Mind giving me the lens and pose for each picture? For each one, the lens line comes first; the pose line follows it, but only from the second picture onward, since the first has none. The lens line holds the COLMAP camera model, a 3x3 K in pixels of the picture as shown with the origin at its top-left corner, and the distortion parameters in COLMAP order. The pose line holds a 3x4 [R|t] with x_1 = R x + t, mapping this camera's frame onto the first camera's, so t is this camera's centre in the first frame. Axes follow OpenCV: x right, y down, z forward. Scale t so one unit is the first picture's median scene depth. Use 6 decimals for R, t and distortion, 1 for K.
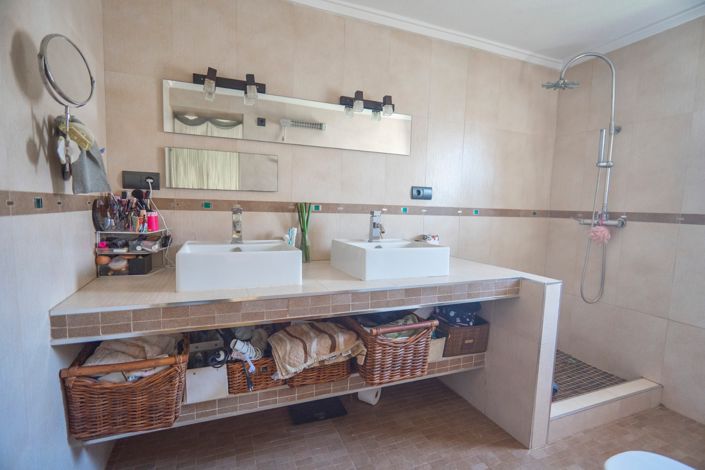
lens RADIAL K [[337.8, 0, 357.4], [0, 337.8, 234.6], [0, 0, 1]] dist [-0.018638, 0.004815]
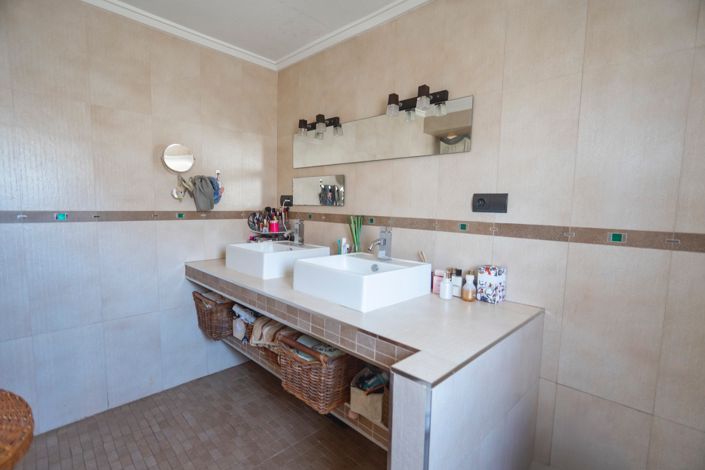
lens RADIAL K [[337.8, 0, 354.7], [0, 337.8, 238.0], [0, 0, 1]] dist [-0.018638, 0.004815]
pose [[0.394858, 0.069500, -0.916110, 0.722818], [-0.089881, 0.995274, 0.036766, -0.054745], [0.914335, 0.067824, 0.399239, 0.503899]]
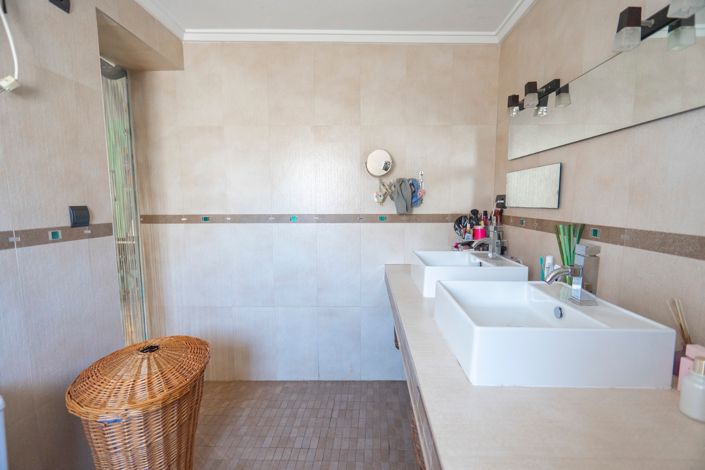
lens RADIAL K [[337.8, 0, 355.4], [0, 337.8, 237.6], [0, 0, 1]] dist [-0.018638, 0.004815]
pose [[-0.406526, 0.070277, -0.910932, 0.573260], [-0.090148, 0.989087, 0.116537, -0.093589], [0.909181, 0.129494, -0.395754, 0.767261]]
